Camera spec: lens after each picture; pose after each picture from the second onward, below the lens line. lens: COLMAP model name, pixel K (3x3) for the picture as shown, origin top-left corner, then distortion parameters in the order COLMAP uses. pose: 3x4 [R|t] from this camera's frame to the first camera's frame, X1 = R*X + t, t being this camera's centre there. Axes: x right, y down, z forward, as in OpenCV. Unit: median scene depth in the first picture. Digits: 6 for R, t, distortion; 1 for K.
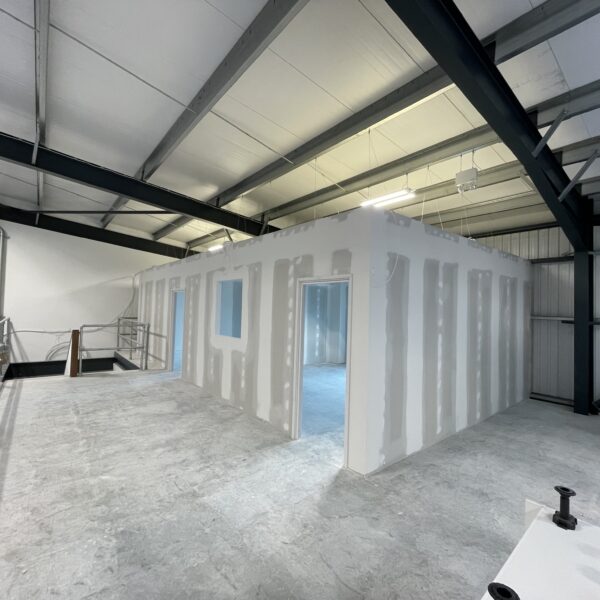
lens RADIAL K [[323.2, 0, 300.9], [0, 323.2, 297.5], [0, 0, 1]] dist [-0.004567, -0.000484]
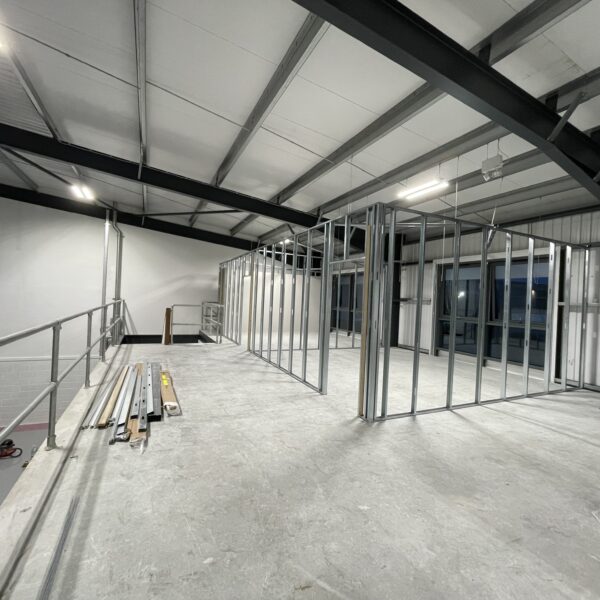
lens RADIAL K [[323.2, 0, 300.9], [0, 323.2, 297.5], [0, 0, 1]] dist [-0.004567, -0.000484]
pose [[0.971643, 0.014962, -0.235980, 0.110346], [-0.010178, 0.999717, 0.021479, 0.027893], [0.236235, -0.018468, 0.971521, -0.113292]]
